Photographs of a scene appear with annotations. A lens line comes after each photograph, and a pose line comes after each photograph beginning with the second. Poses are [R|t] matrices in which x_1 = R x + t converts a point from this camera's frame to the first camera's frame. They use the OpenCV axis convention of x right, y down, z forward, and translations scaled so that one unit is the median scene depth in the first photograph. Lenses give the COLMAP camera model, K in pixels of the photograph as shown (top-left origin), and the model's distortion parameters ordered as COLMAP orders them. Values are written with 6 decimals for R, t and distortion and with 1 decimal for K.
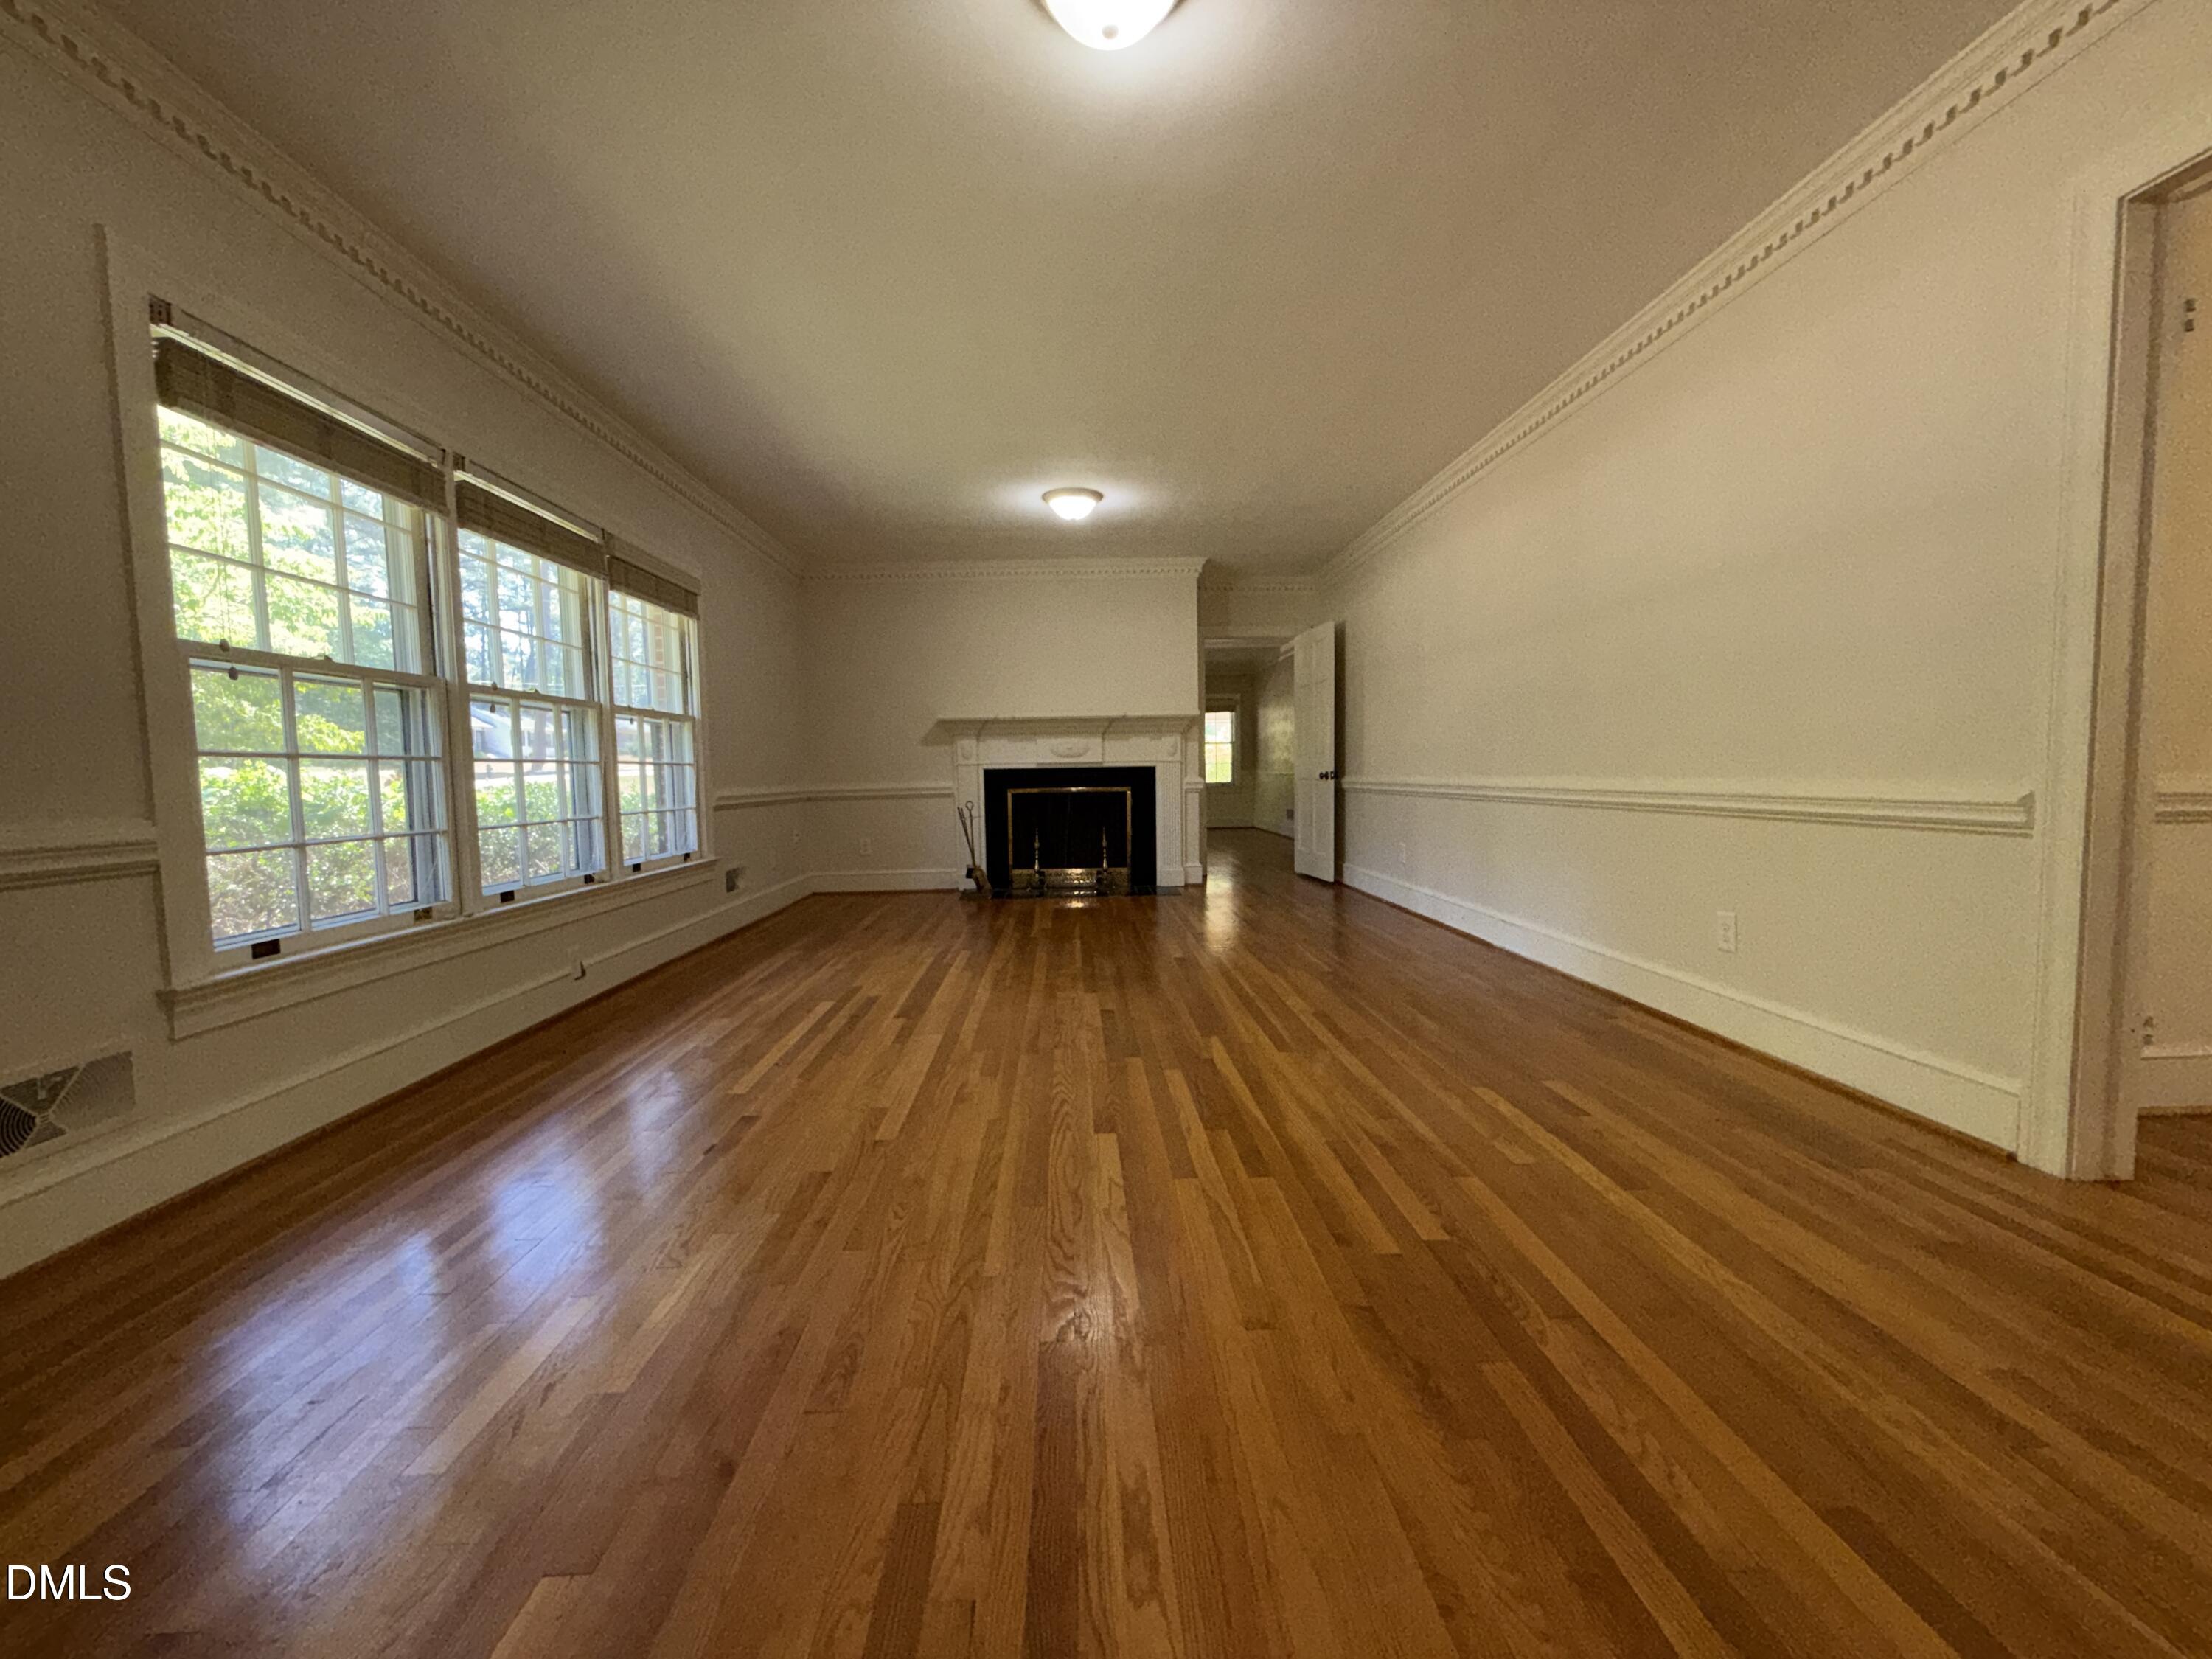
lens RADIAL K [[883.9, 0, 1099.1], [0, 883.9, 829.7], [0, 0, 1]] dist [-0.000926, 0.000789]
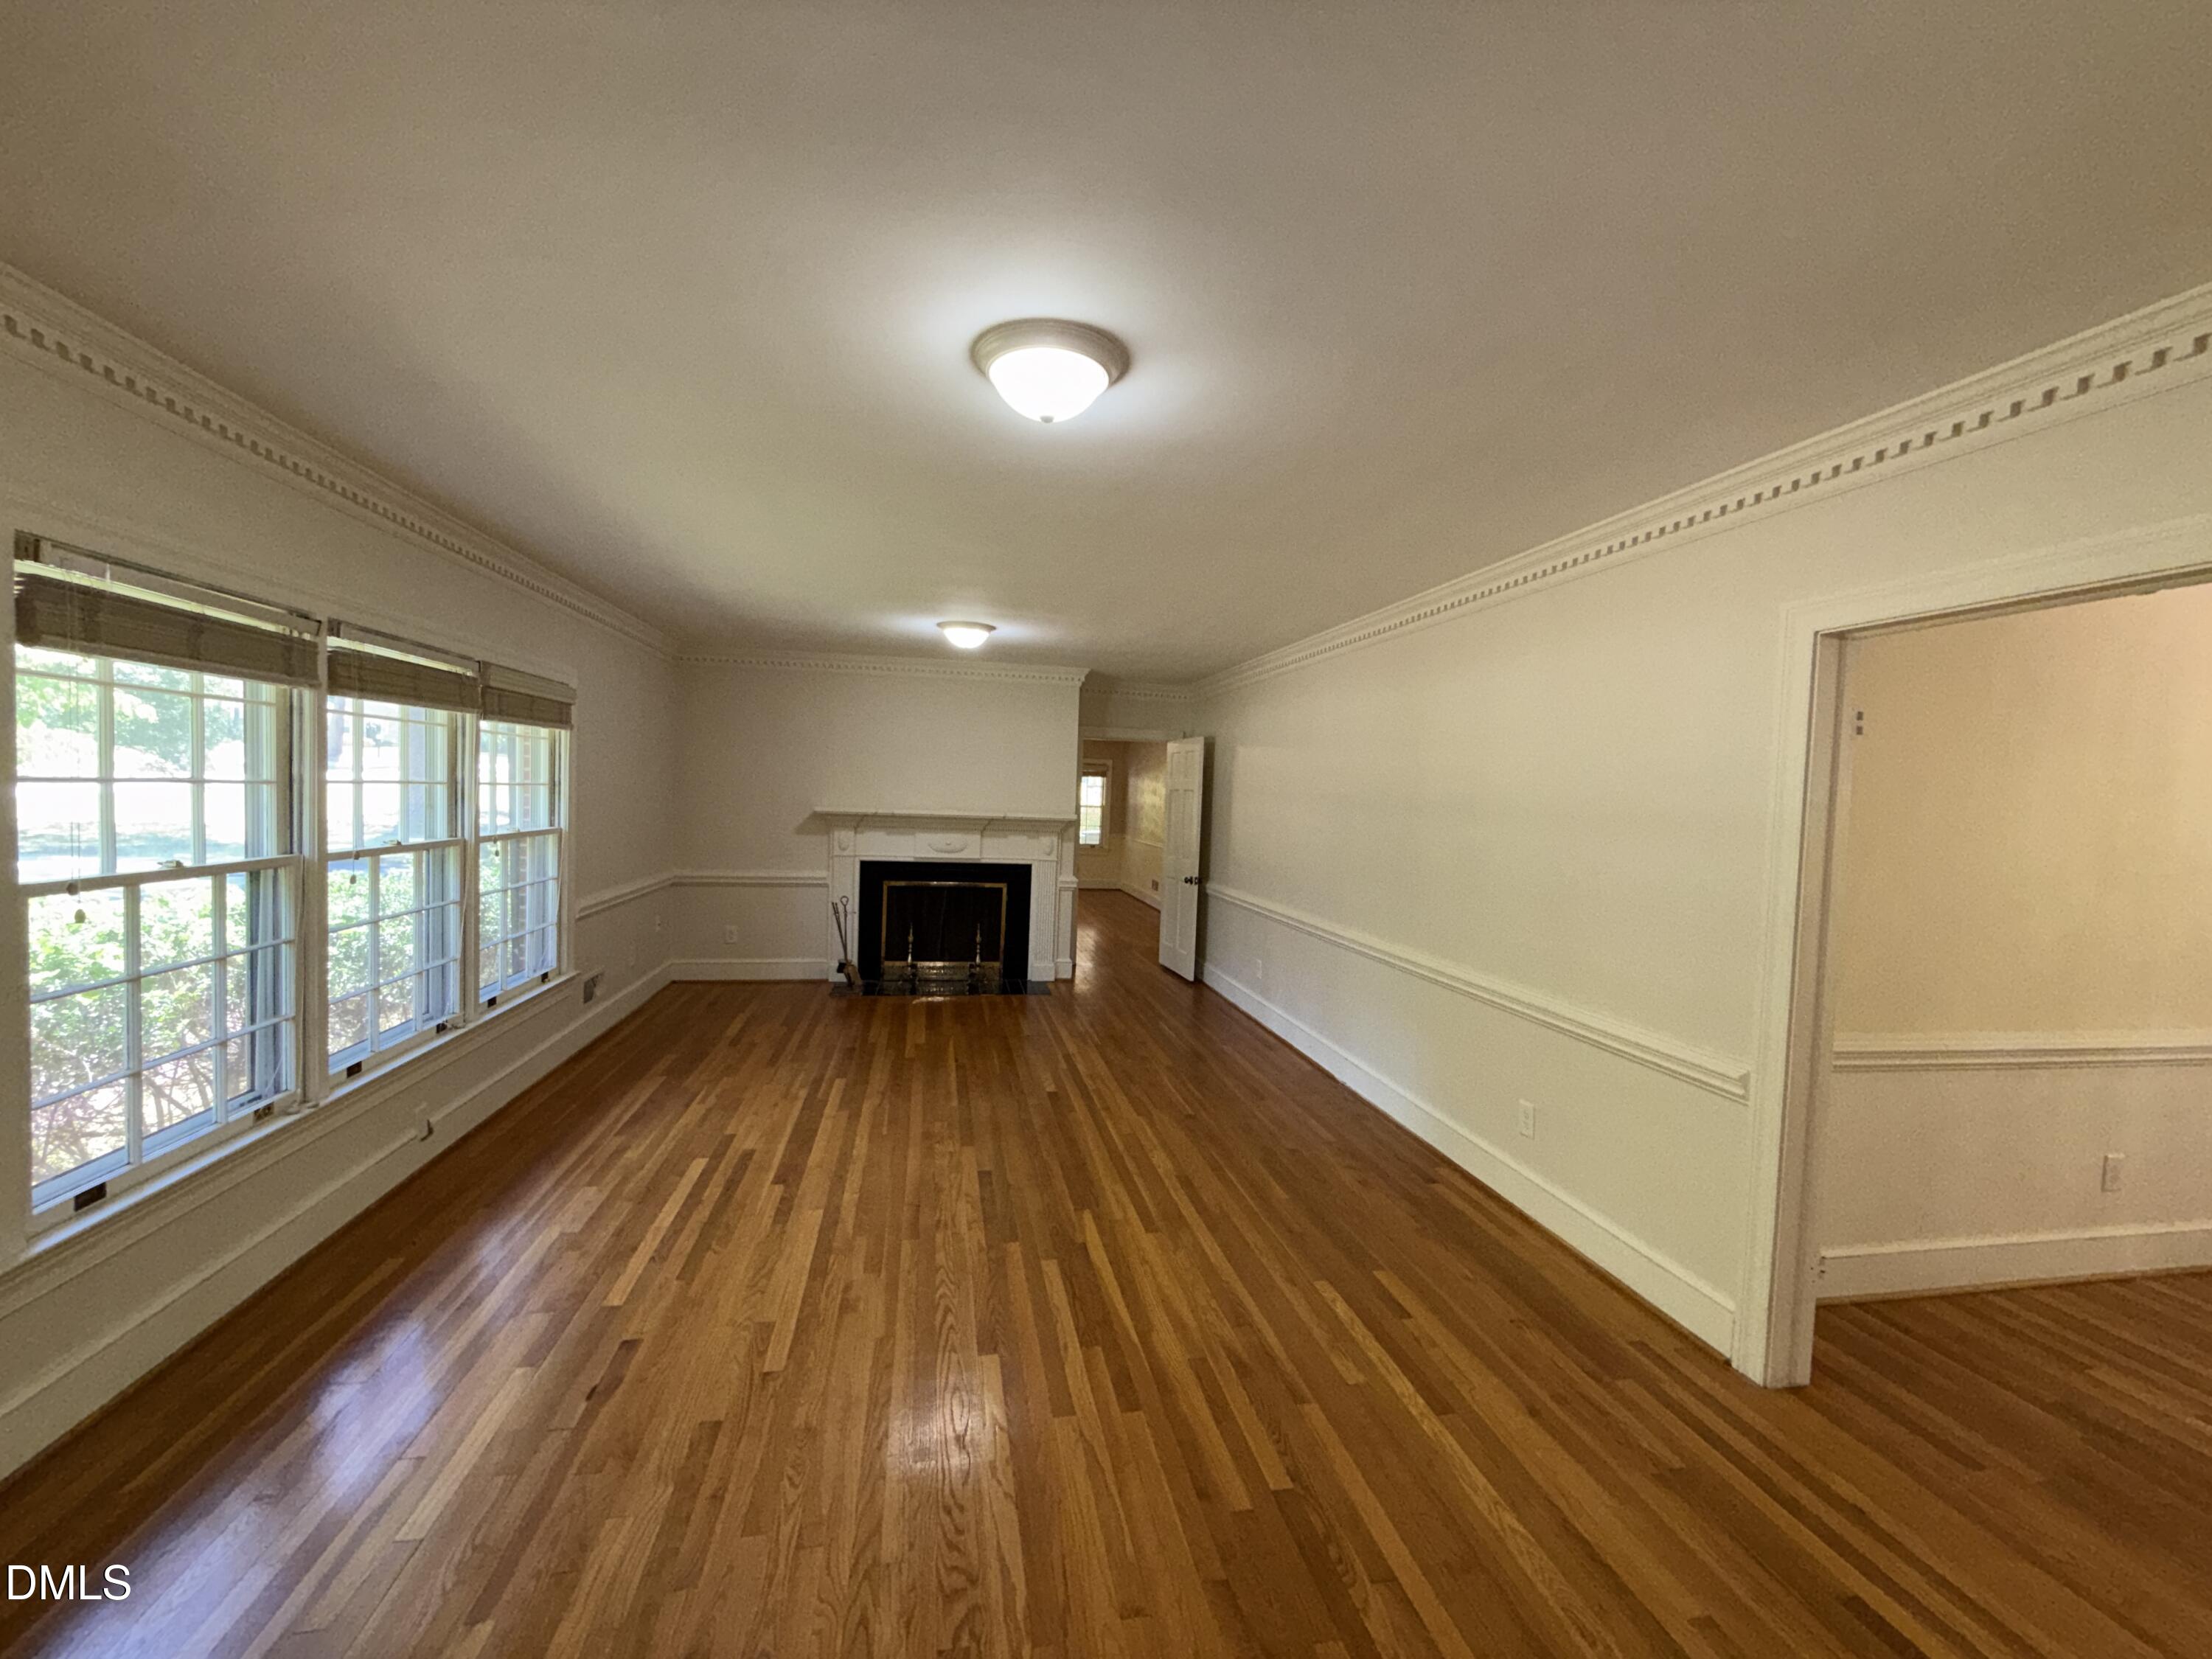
lens RADIAL K [[883.9, 0, 1099.1], [0, 883.9, 829.7], [0, 0, 1]] dist [-0.000926, 0.000789]
pose [[0.987146, 0.046786, 0.152818, -0.040581], [-0.043612, 0.998759, -0.024056, -0.204921], [-0.153754, 0.017082, 0.987962, -0.067478]]
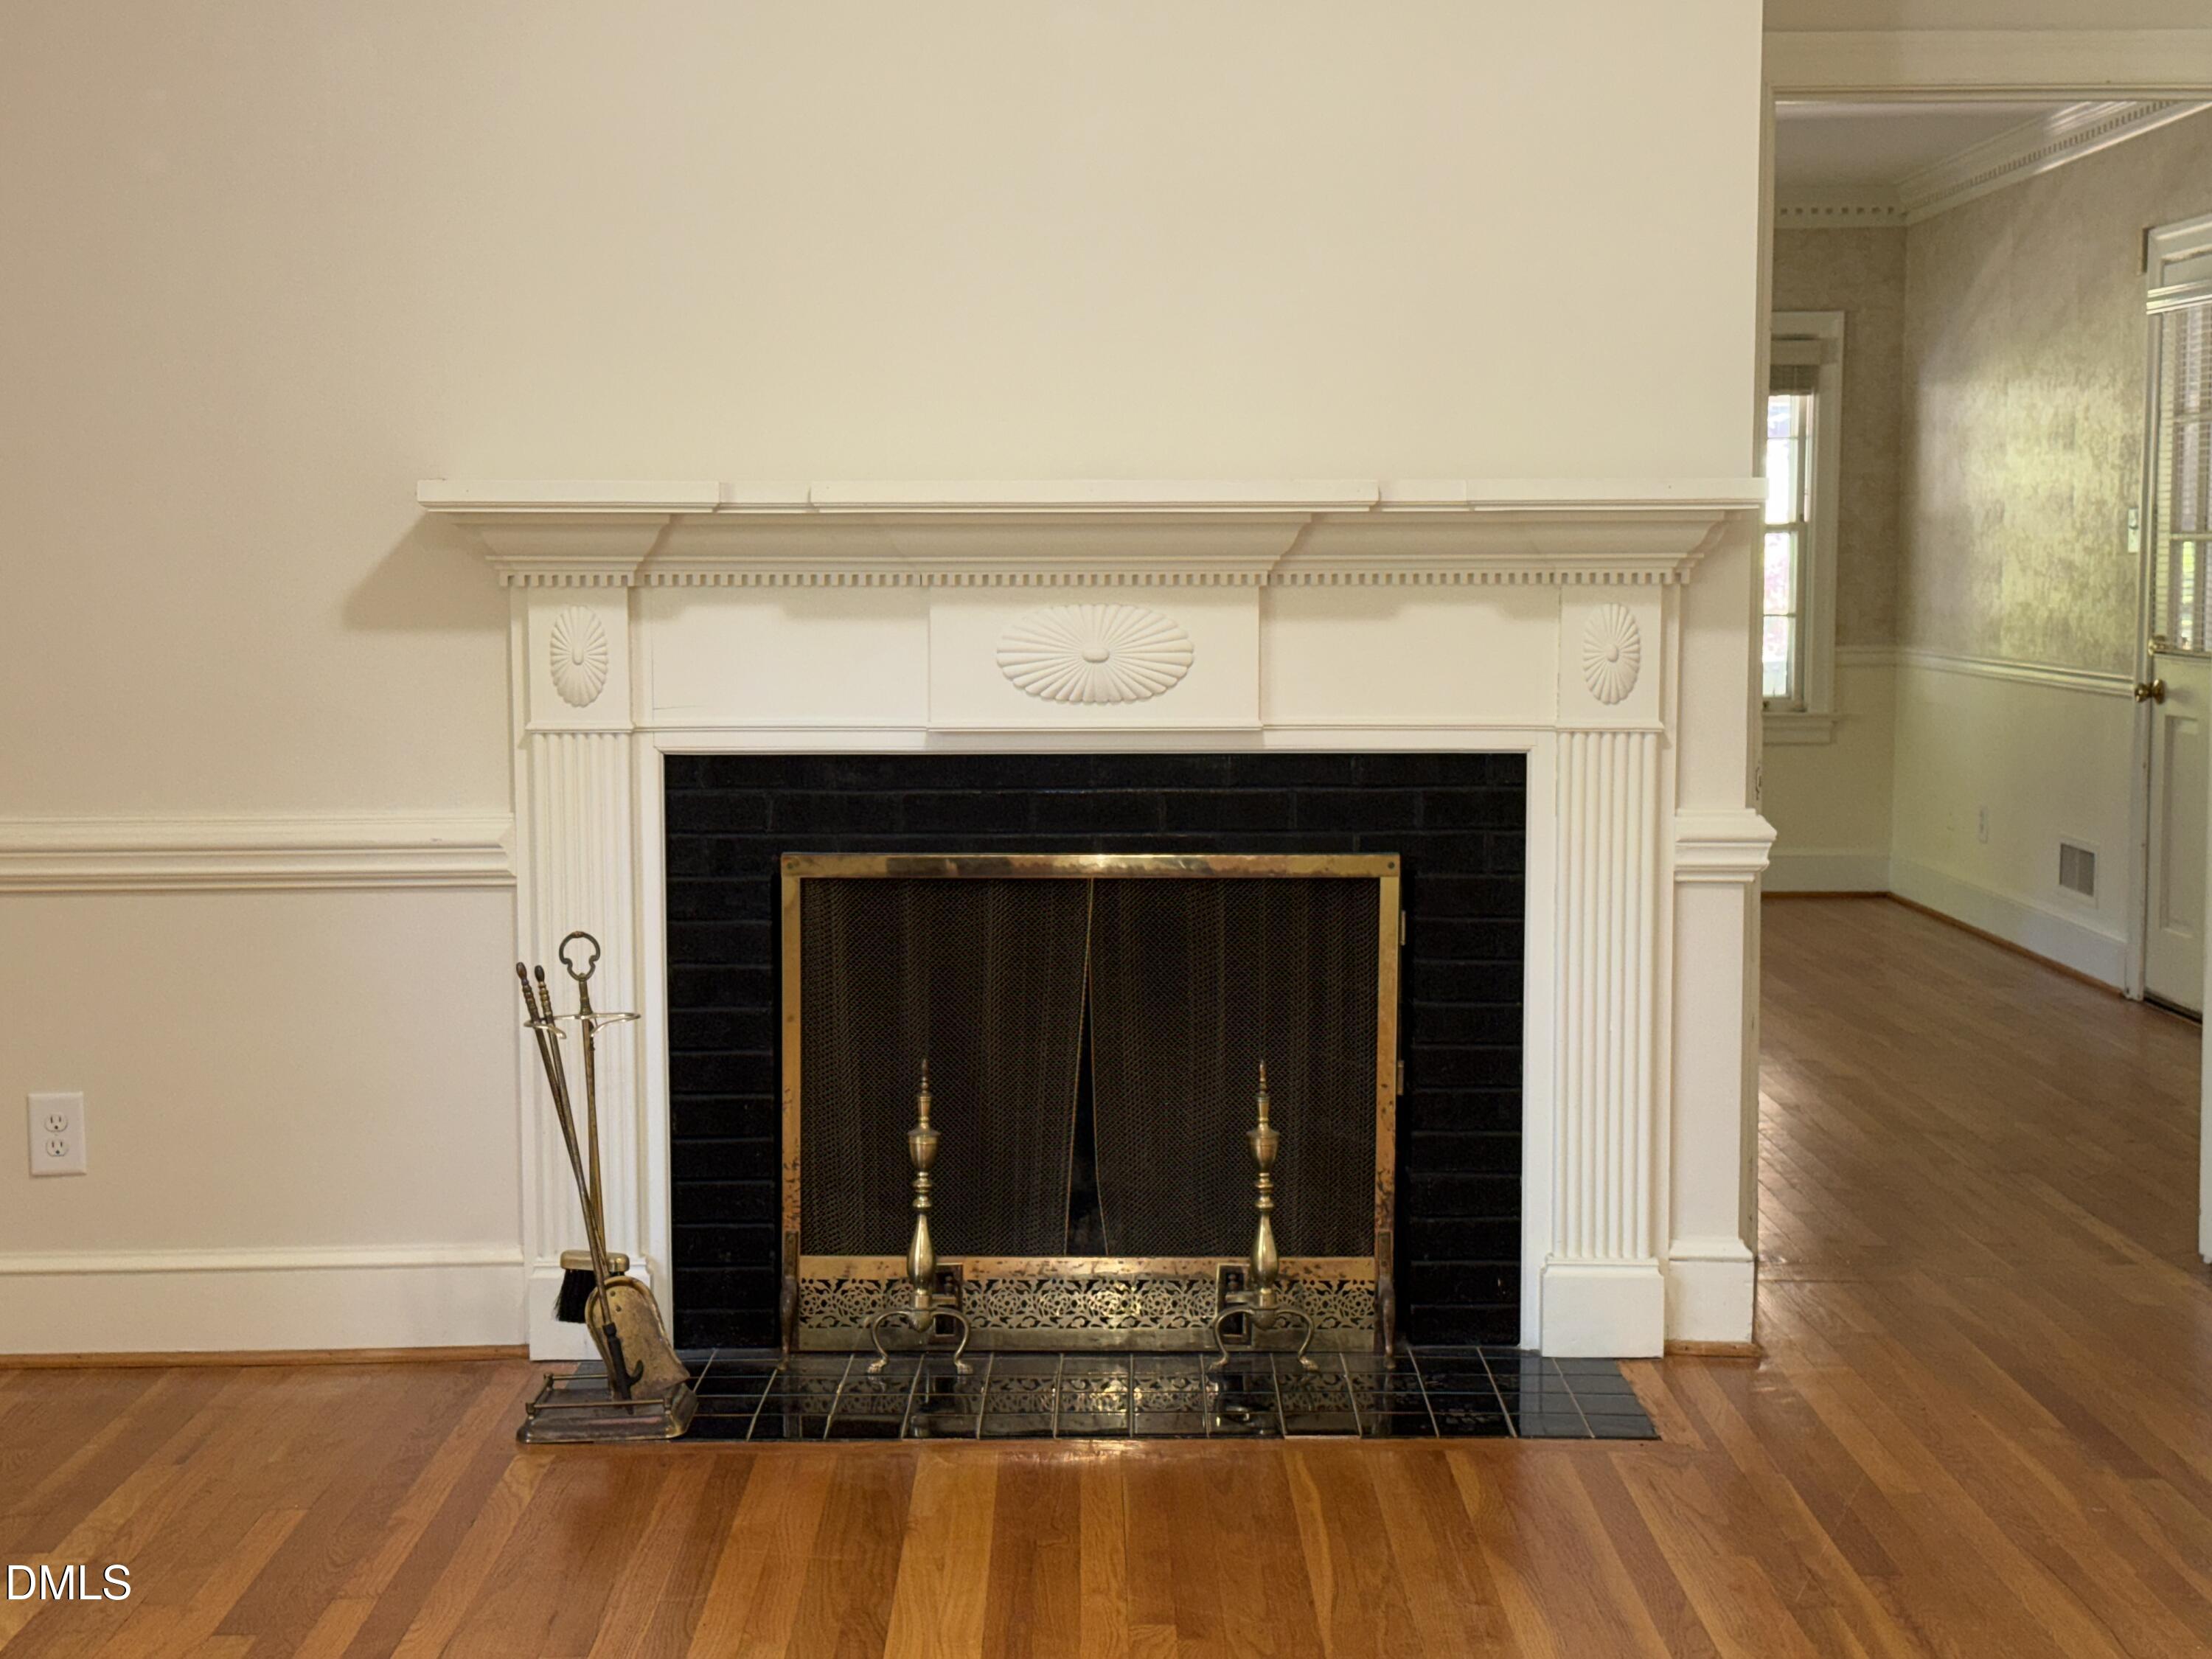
lens RADIAL K [[3306.3, 0, 1106.0], [0, 3306.3, 829.5], [0, 0, 1]] dist [0.031161, 0.033844]
pose [[0.999460, 0.016825, -0.028220, -0.020935], [-0.016215, 0.999633, 0.021713, -0.155821], [0.028575, -0.021244, 0.999366, 0.579037]]
